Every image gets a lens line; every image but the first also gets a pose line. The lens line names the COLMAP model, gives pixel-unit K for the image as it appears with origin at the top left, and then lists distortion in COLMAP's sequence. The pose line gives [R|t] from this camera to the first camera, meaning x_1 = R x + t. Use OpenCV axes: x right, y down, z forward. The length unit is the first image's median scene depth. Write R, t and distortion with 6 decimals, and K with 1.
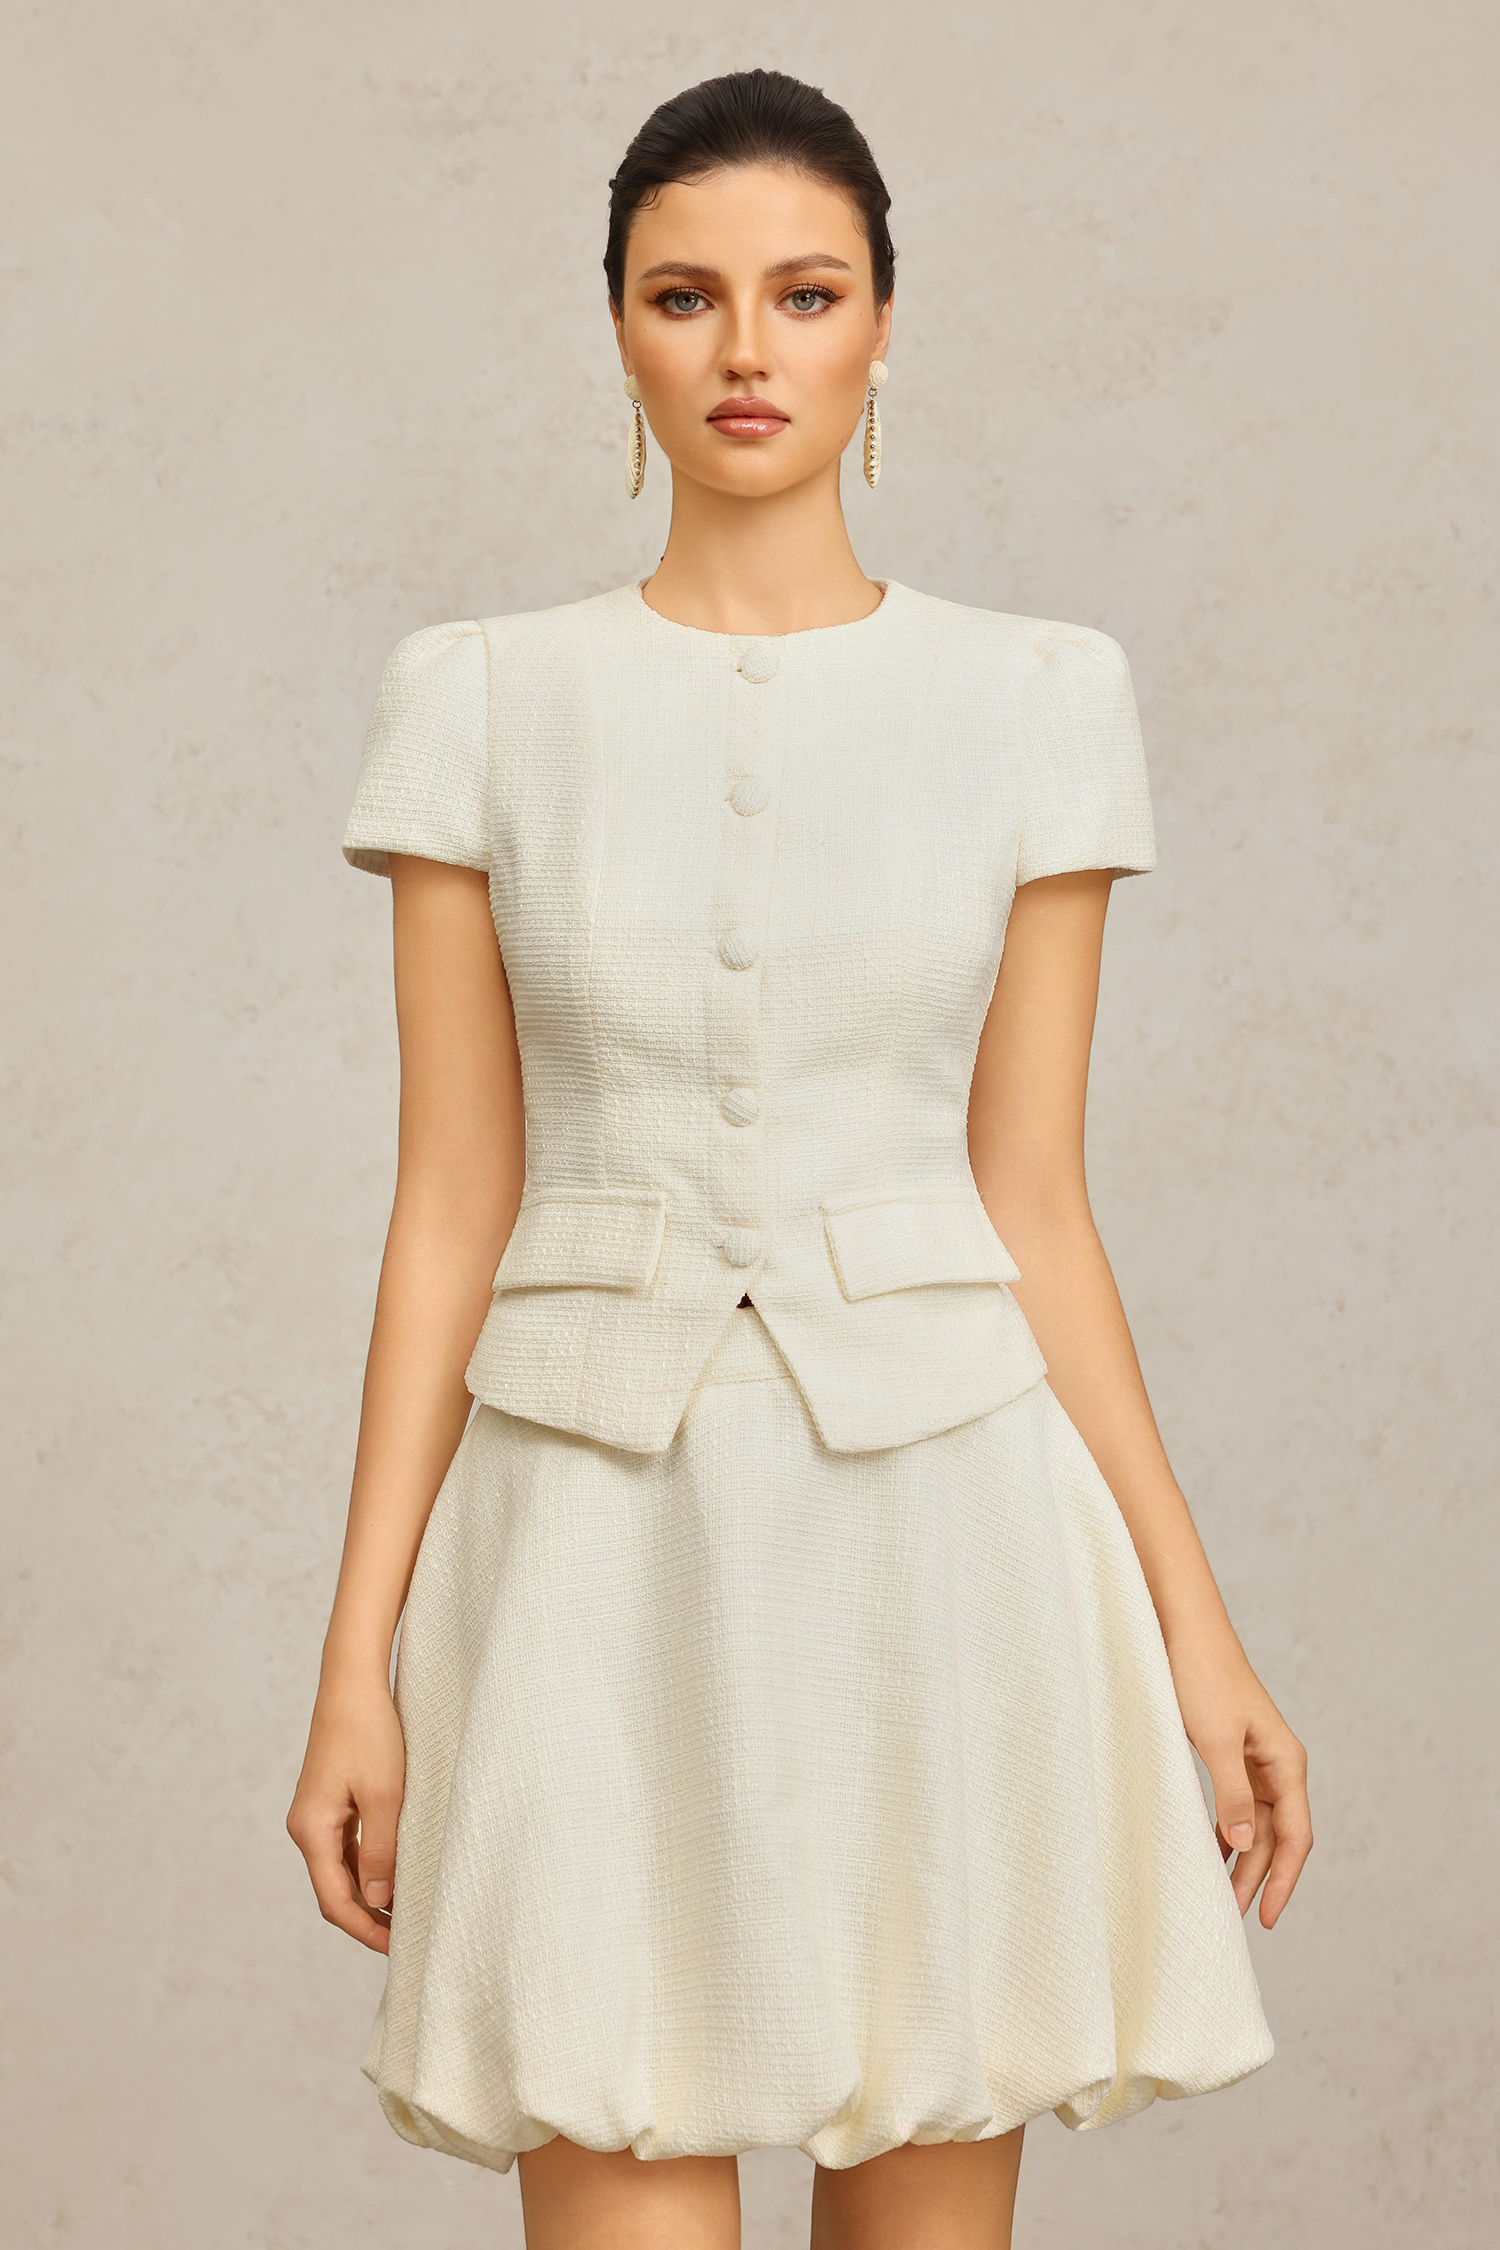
lens RADIAL K [[7698.6, 0, 710.5], [0, 7698.6, 1156.0], [0, 0, 1]] dist [0.624956, -6.088906]
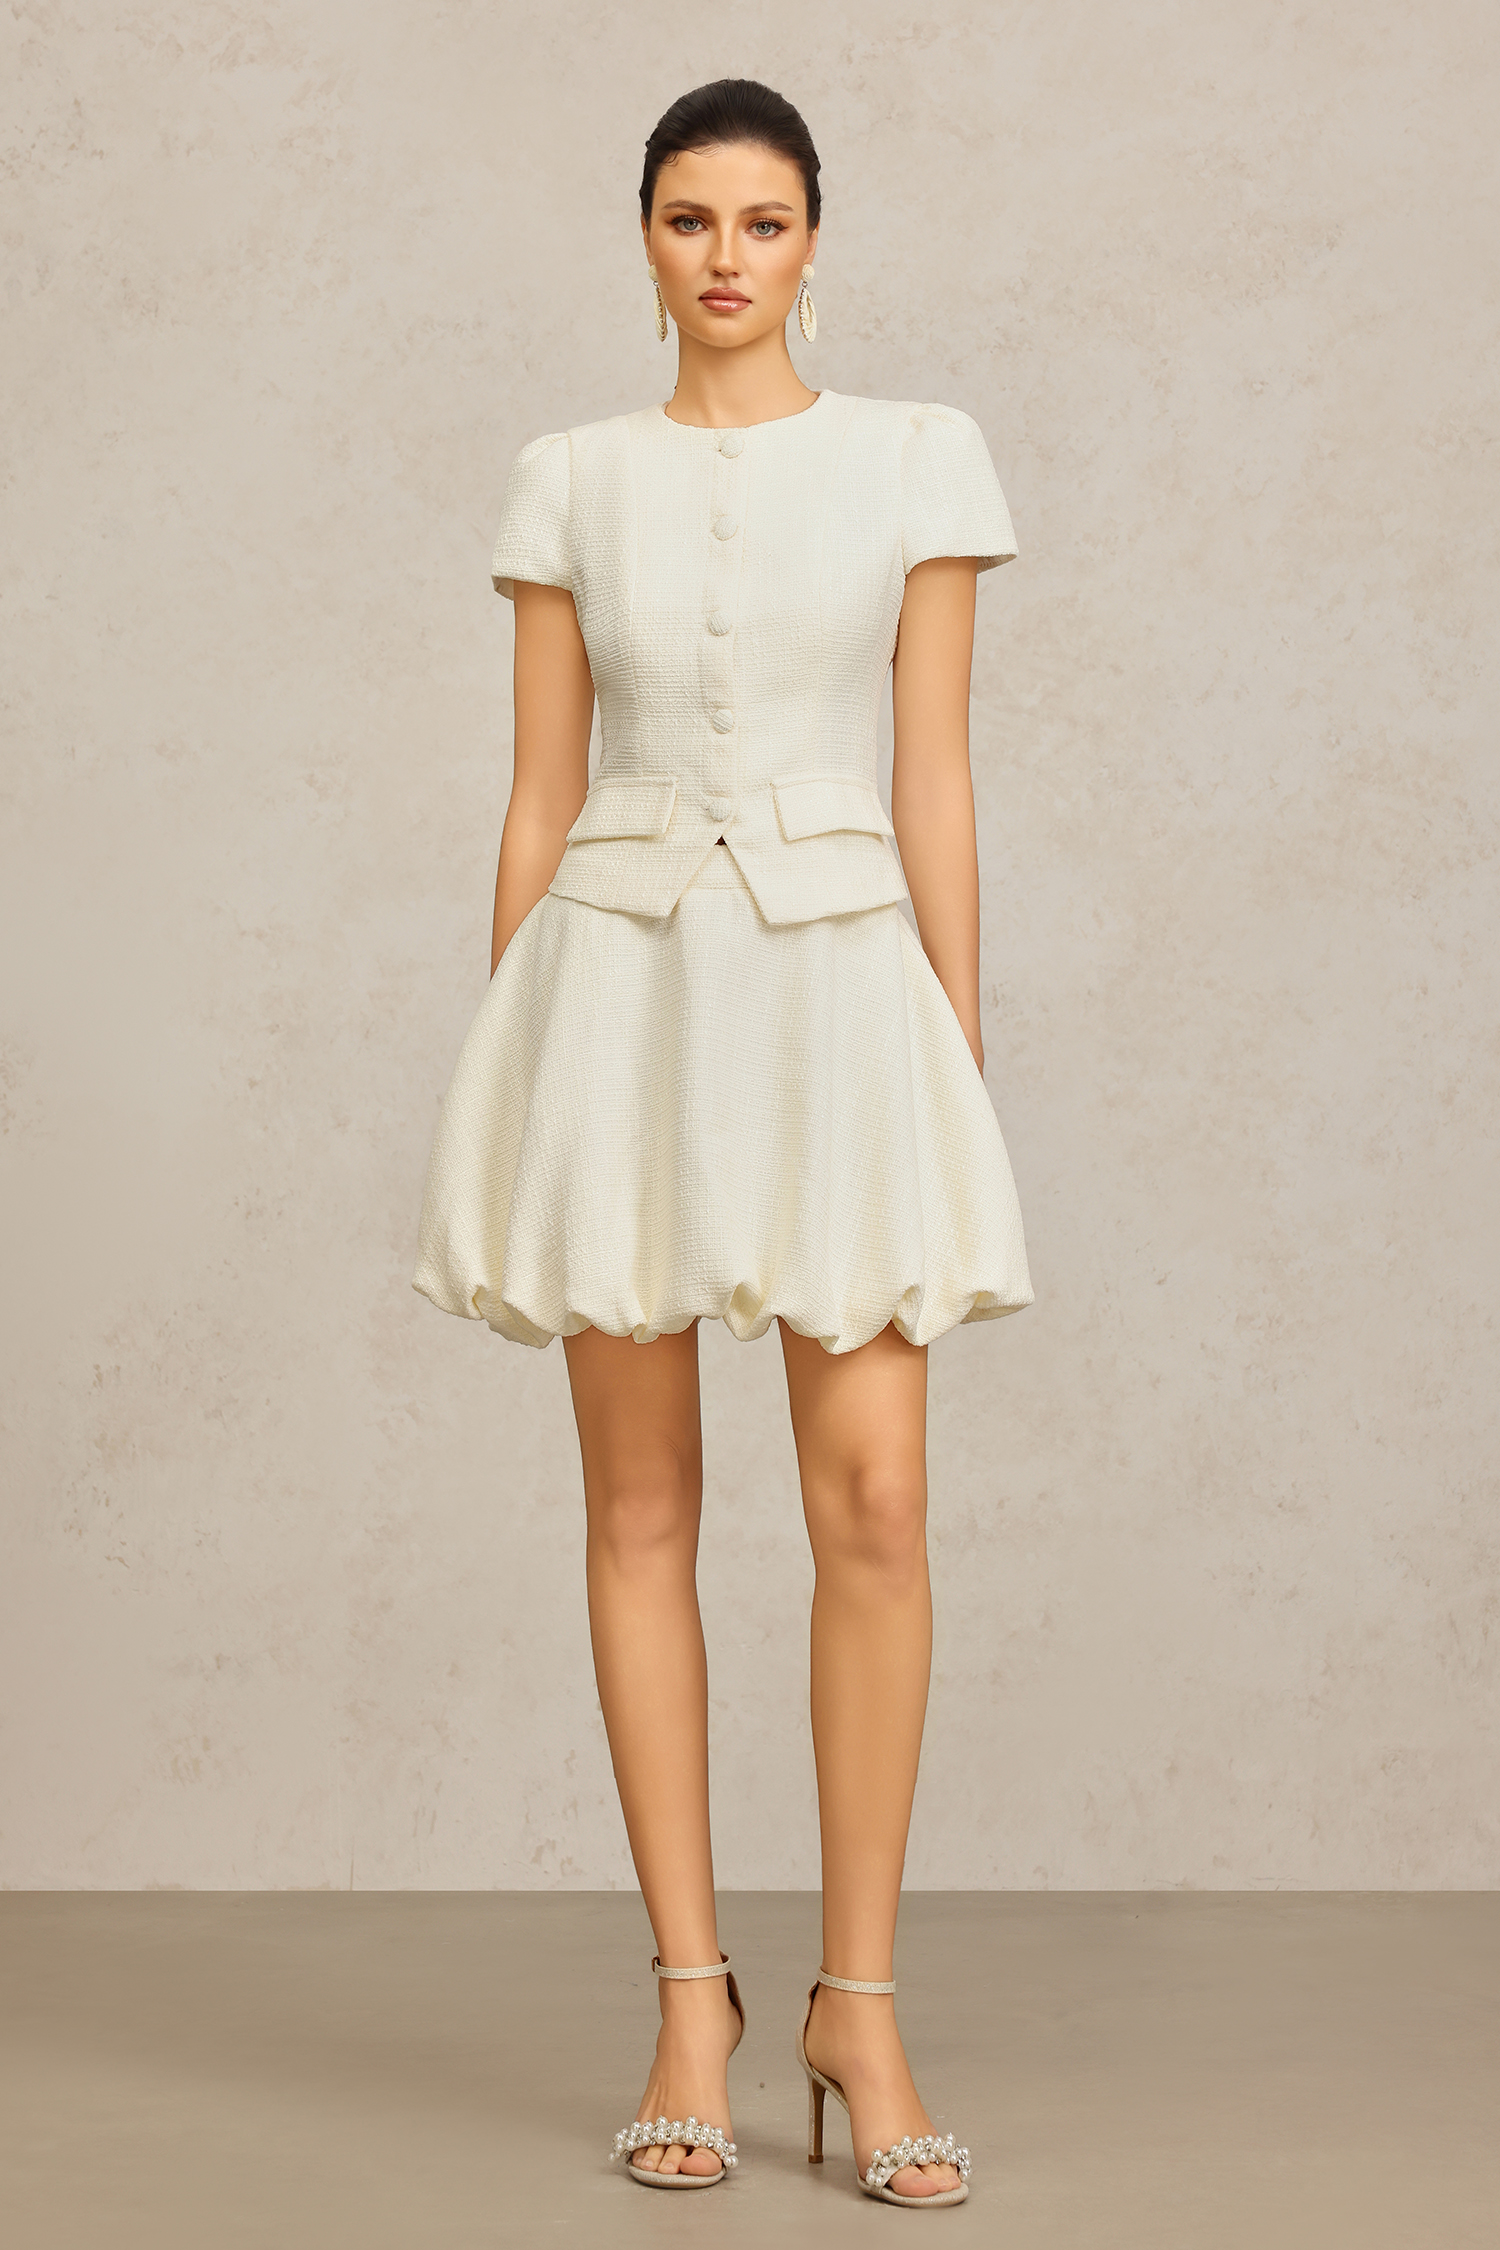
lens RADIAL K [[7553.7, 0, 750.0], [0, 7553.7, 1125.0], [0, 0, 1]] dist [0.597546, -9.587658]
pose [[0.997237, 0.001478, -0.074264, 0.127603], [-0.000886, 0.999968, 0.008011, 0.064956], [0.074274, -0.007923, 0.997206, -0.591520]]
